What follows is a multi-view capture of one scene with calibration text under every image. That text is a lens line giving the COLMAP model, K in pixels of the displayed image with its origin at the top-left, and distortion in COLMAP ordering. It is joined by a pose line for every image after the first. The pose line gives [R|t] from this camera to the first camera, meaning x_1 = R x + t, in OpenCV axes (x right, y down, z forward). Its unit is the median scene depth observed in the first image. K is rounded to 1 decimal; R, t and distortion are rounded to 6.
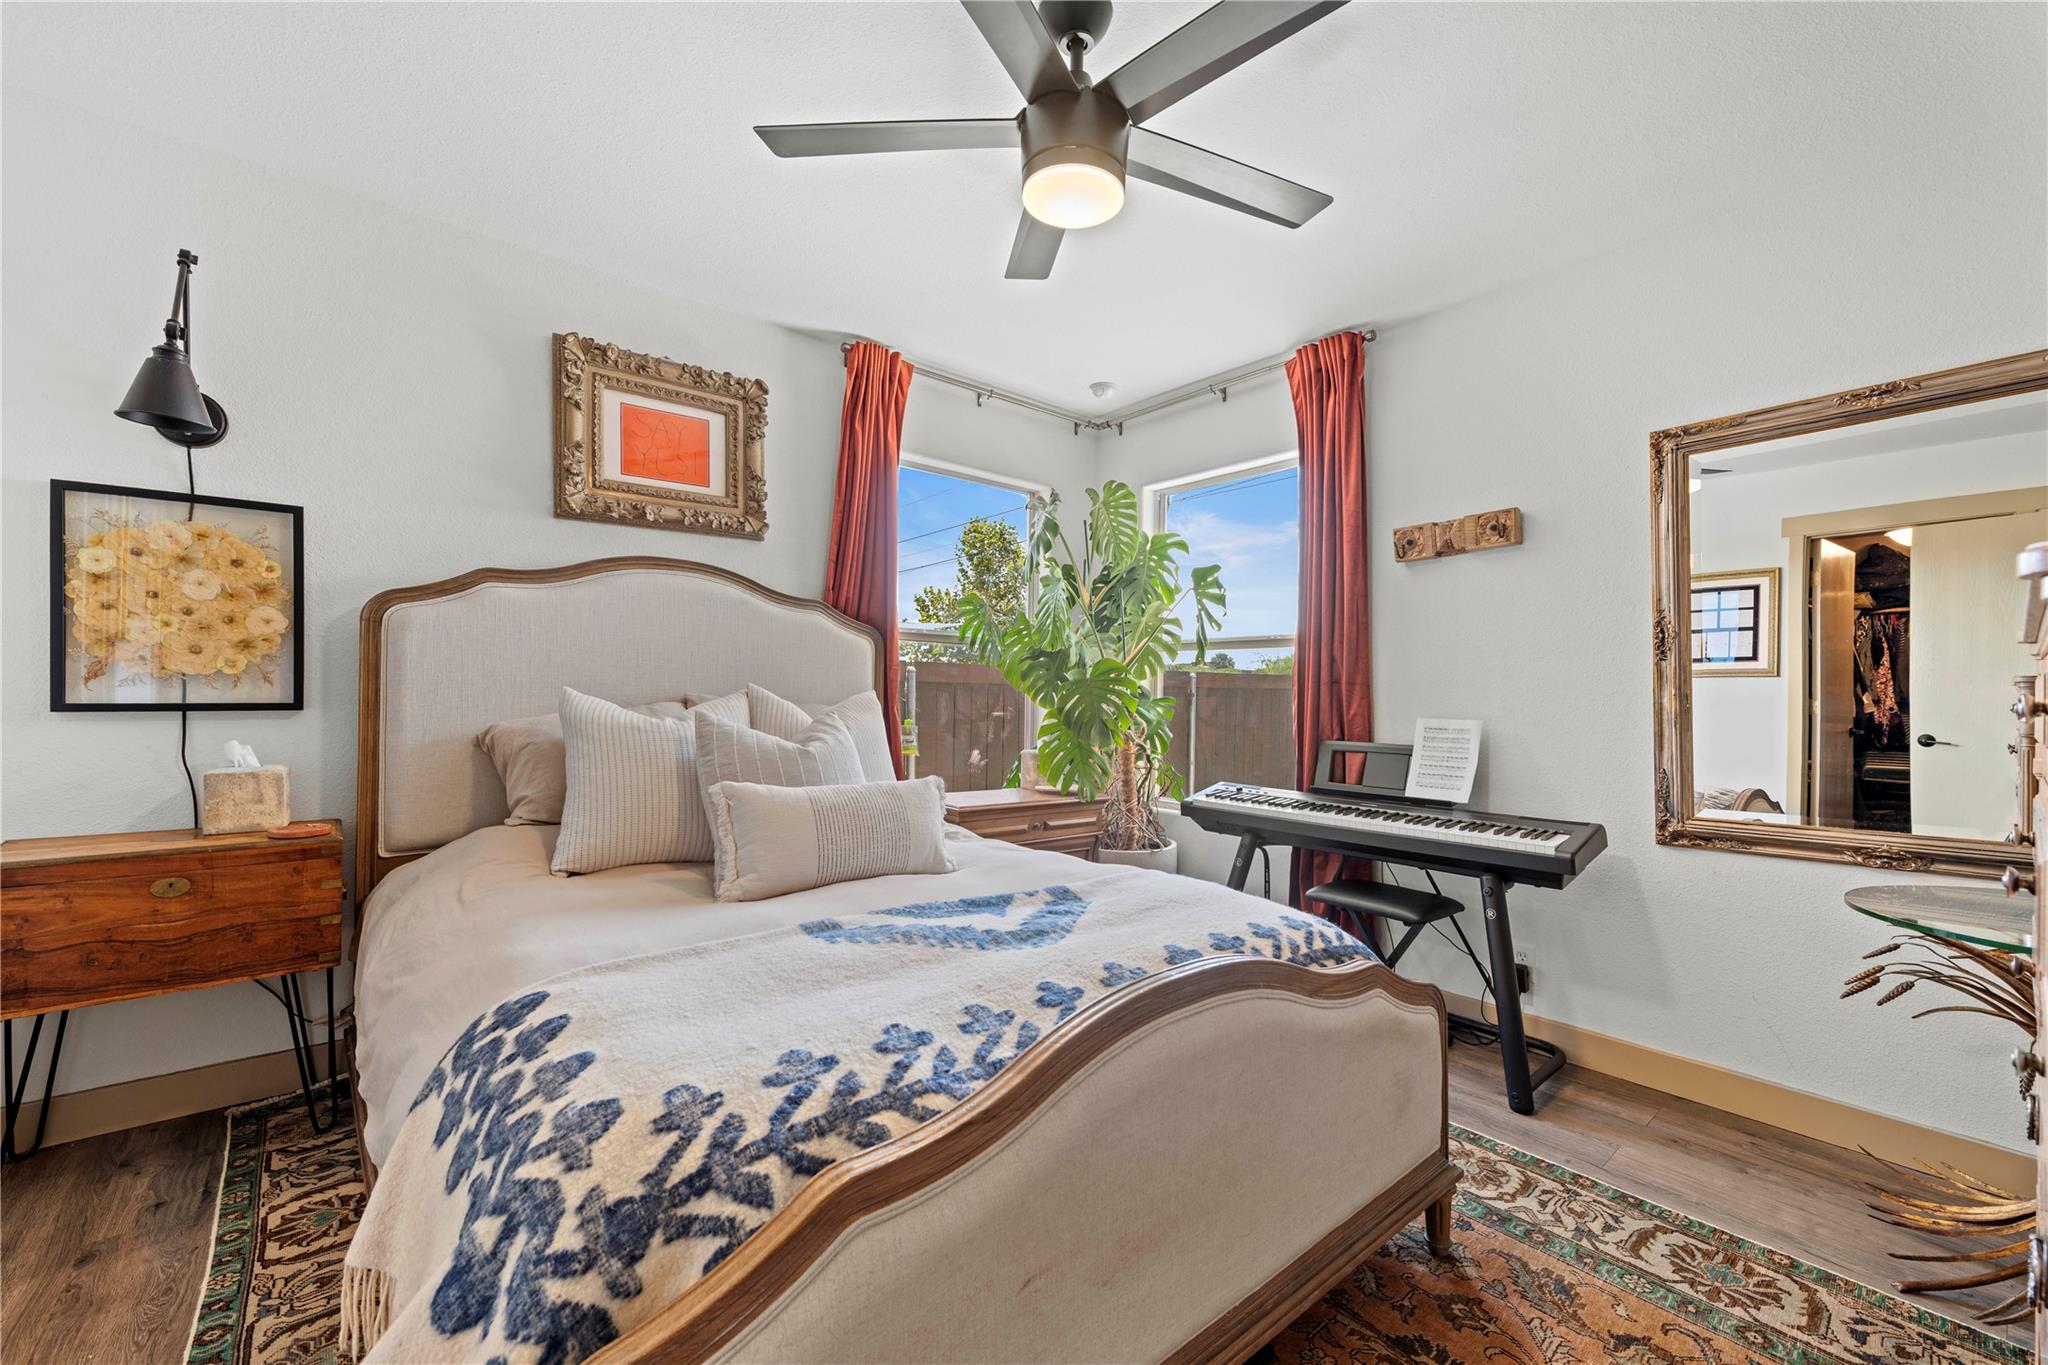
lens RADIAL K [[811.2, 0, 1041.9], [0, 811.2, 699.2], [0, 0, 1]] dist [0.000810, -0.000584]
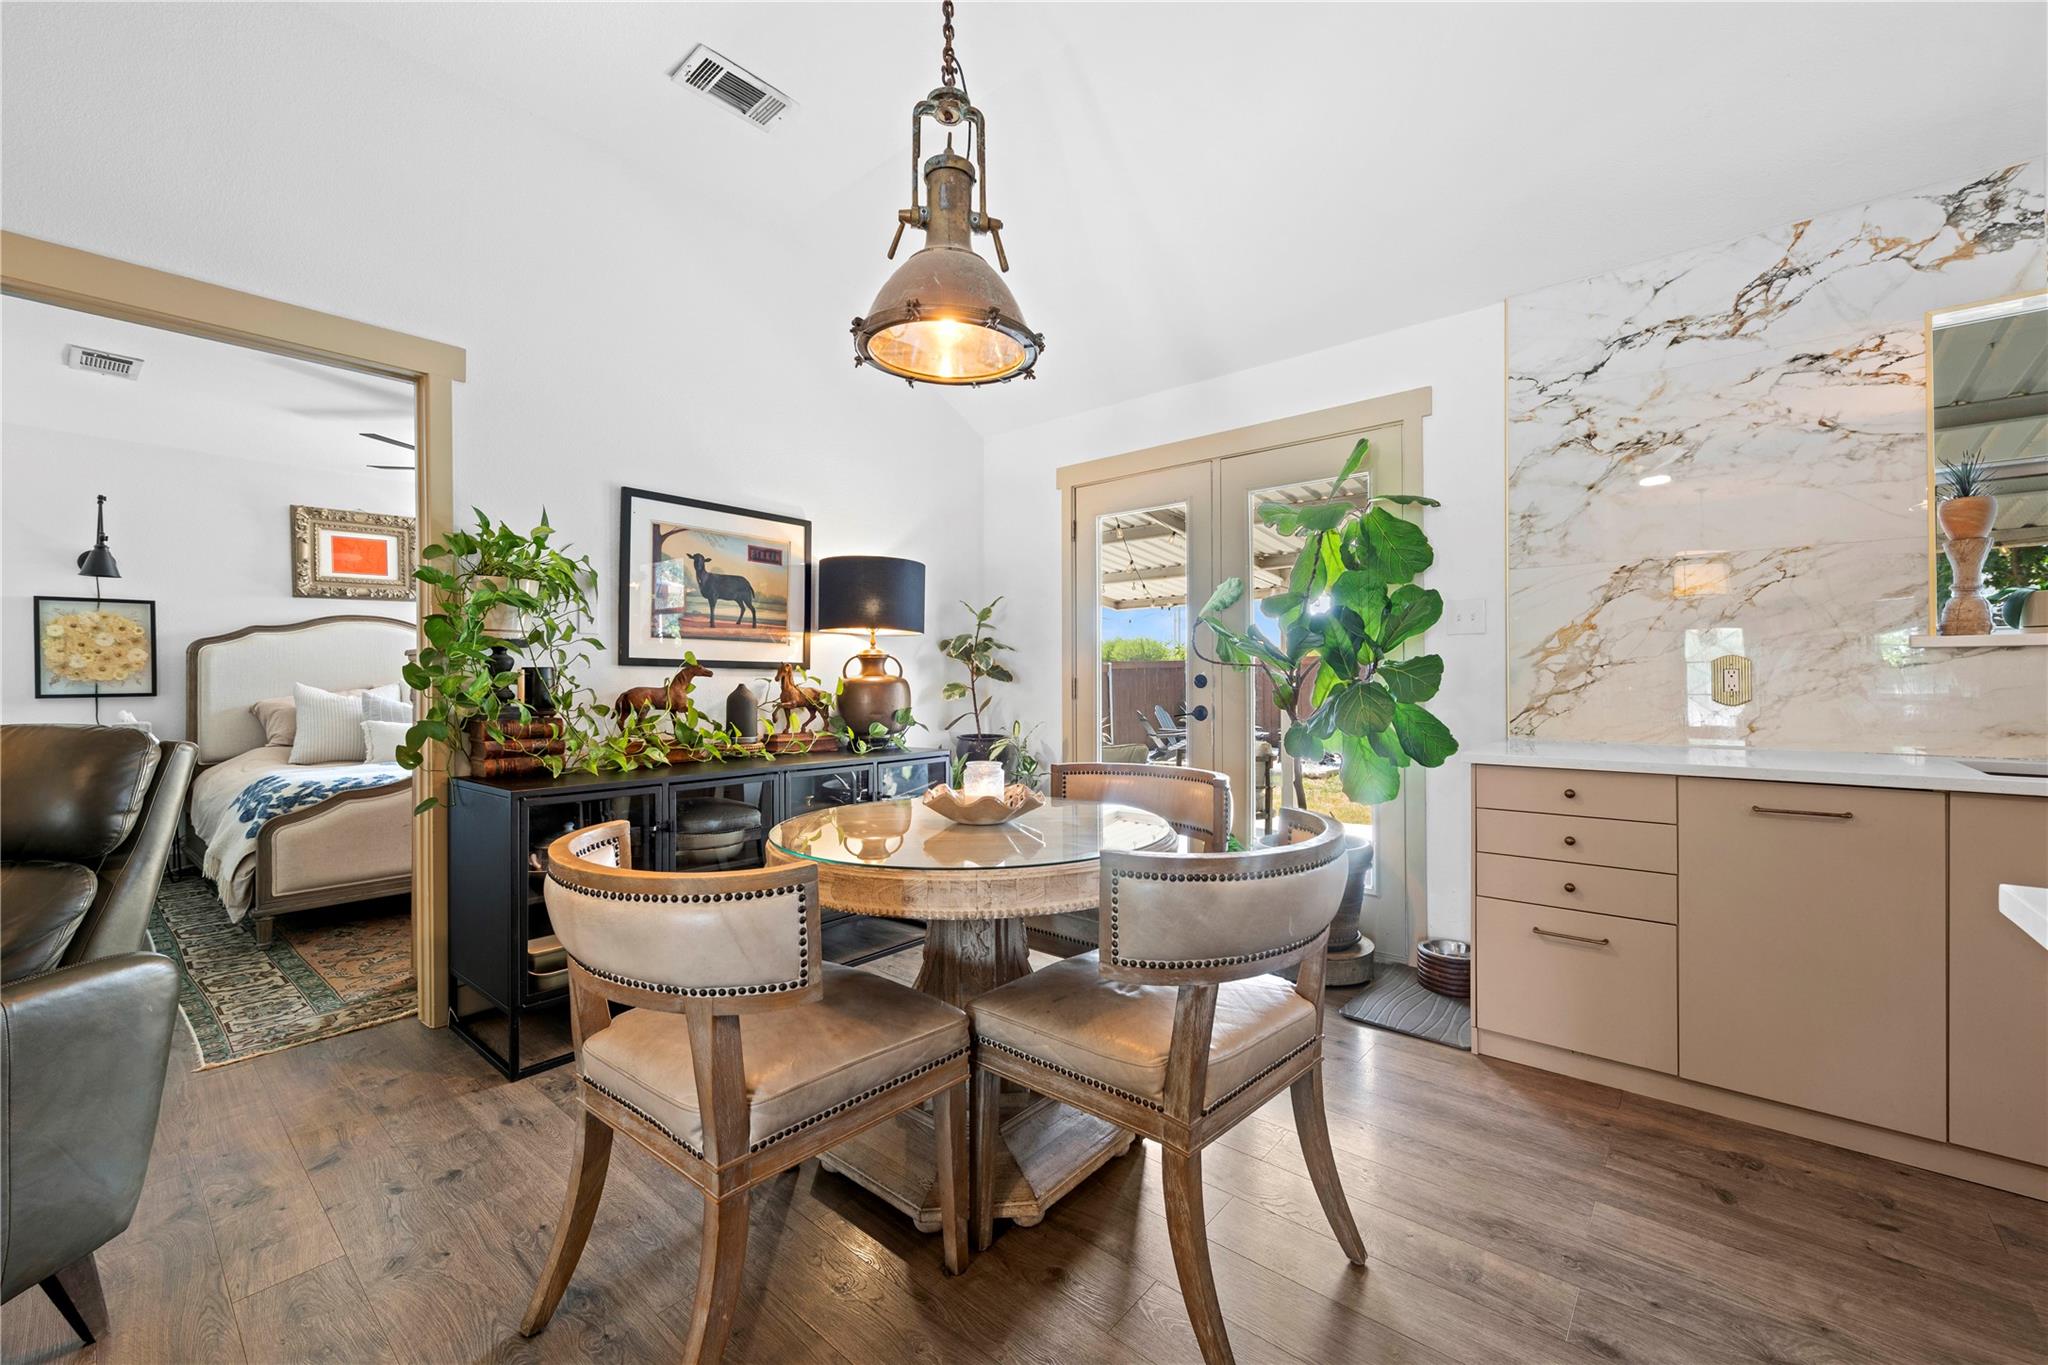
lens RADIAL K [[811.2, 0, 1035.9], [0, 811.2, 675.3], [0, 0, 1]] dist [0.000810, -0.000584]
pose [[0.986885, -0.019906, 0.160193, 0.873364], [0.020453, 0.999789, -0.001765, 0.008551], [-0.160124, 0.005019, 0.987084, -1.251606]]
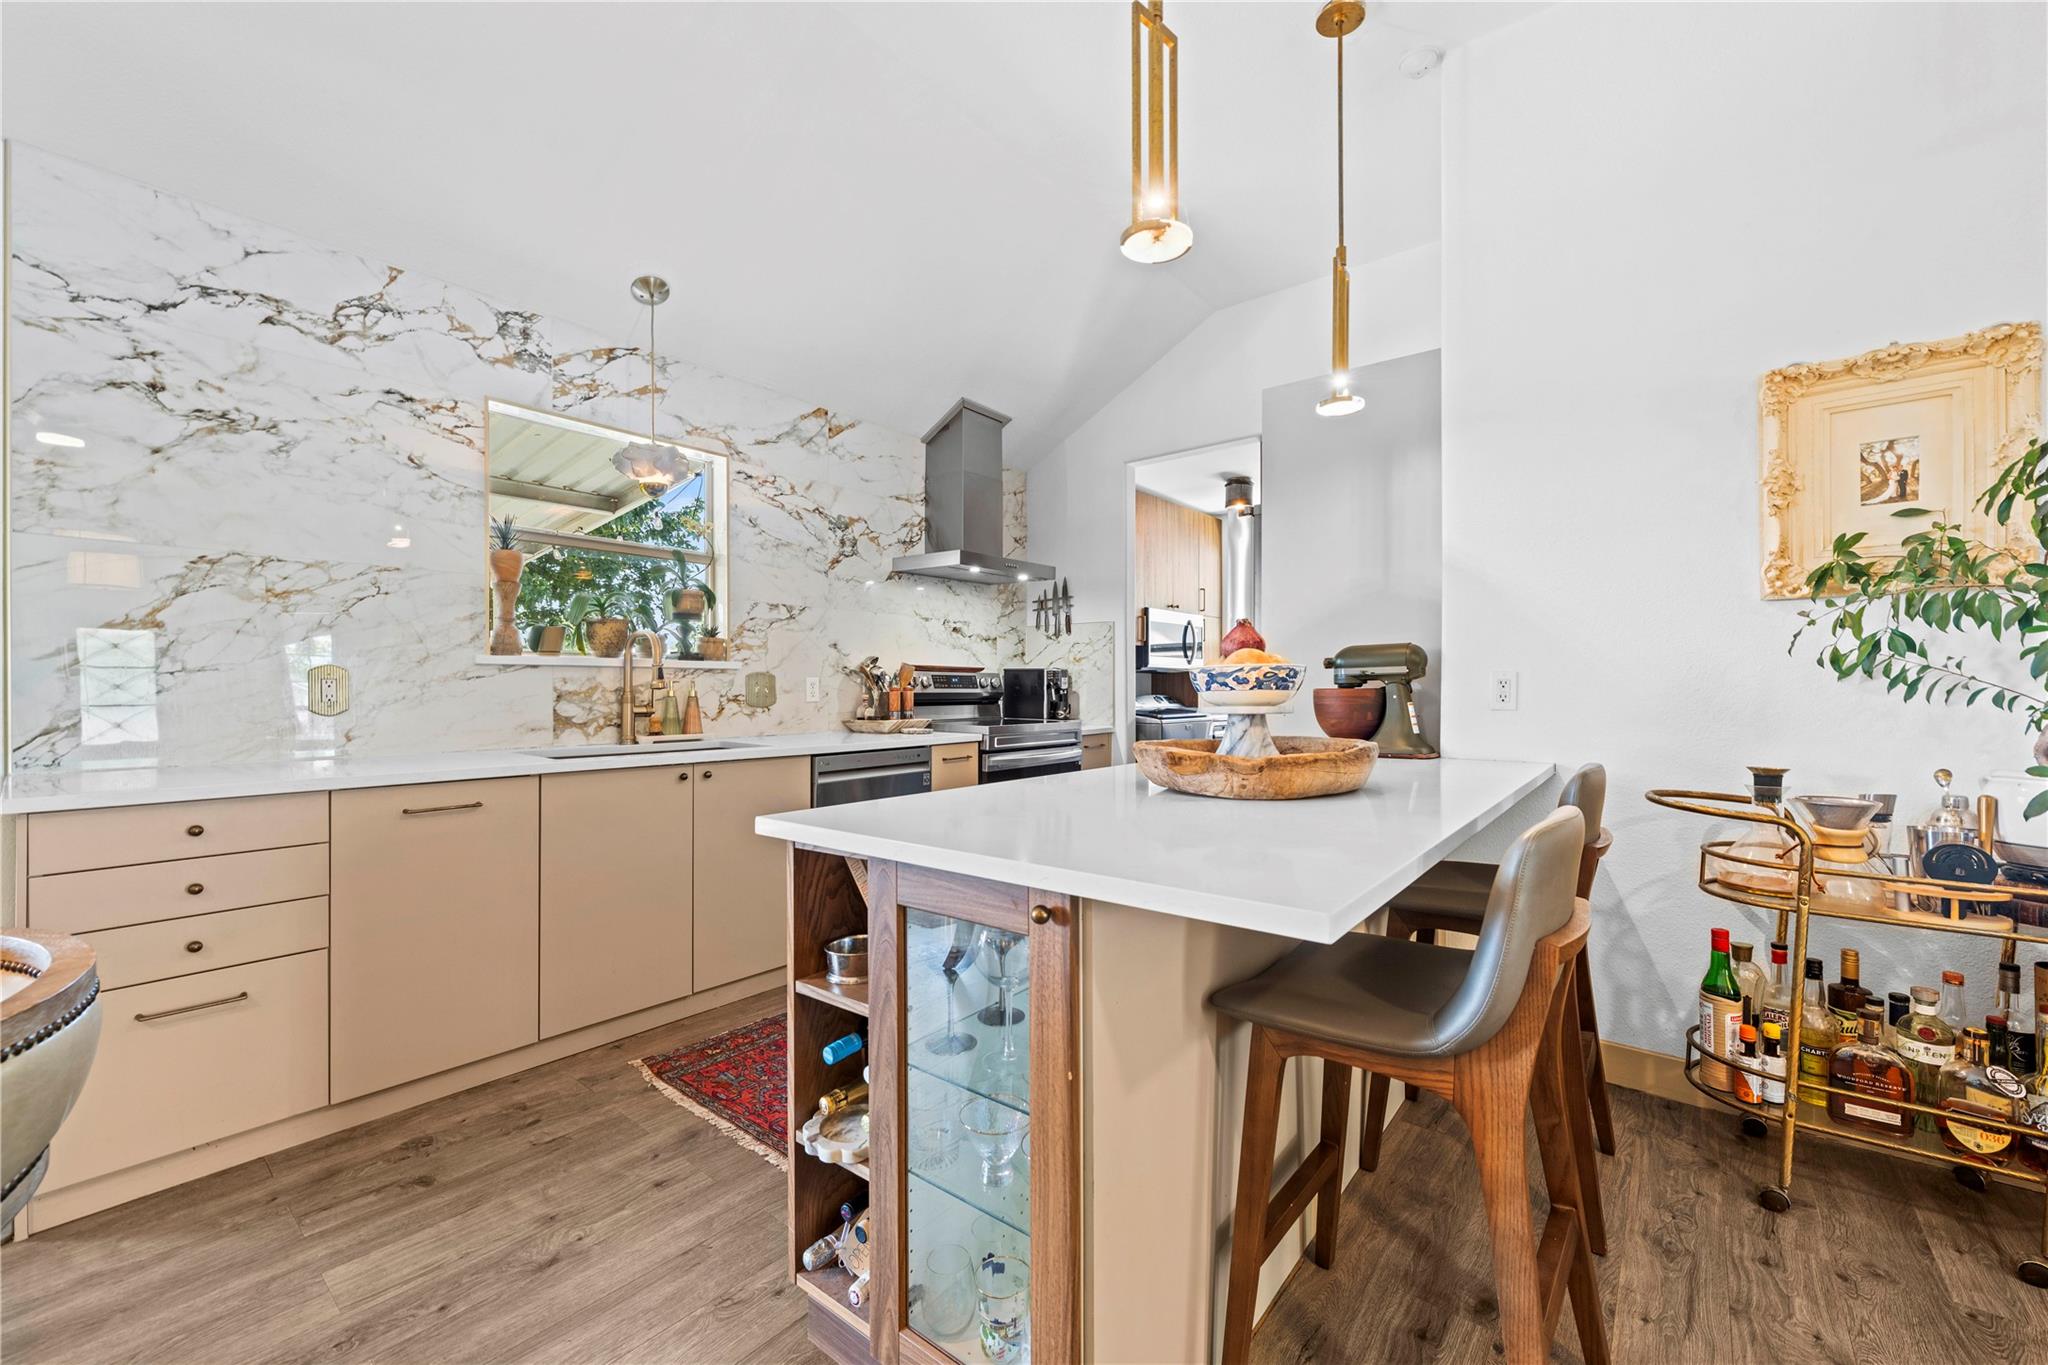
lens RADIAL K [[811.2, 0, 1031.0], [0, 811.2, 686.1], [0, 0, 1]] dist [0.000810, -0.000584]
pose [[-0.182722, -0.016516, 0.983026, 0.750797], [-0.003761, 0.999863, 0.016099, 0.006034], [-0.983157, -0.000756, -0.182759, -1.065626]]
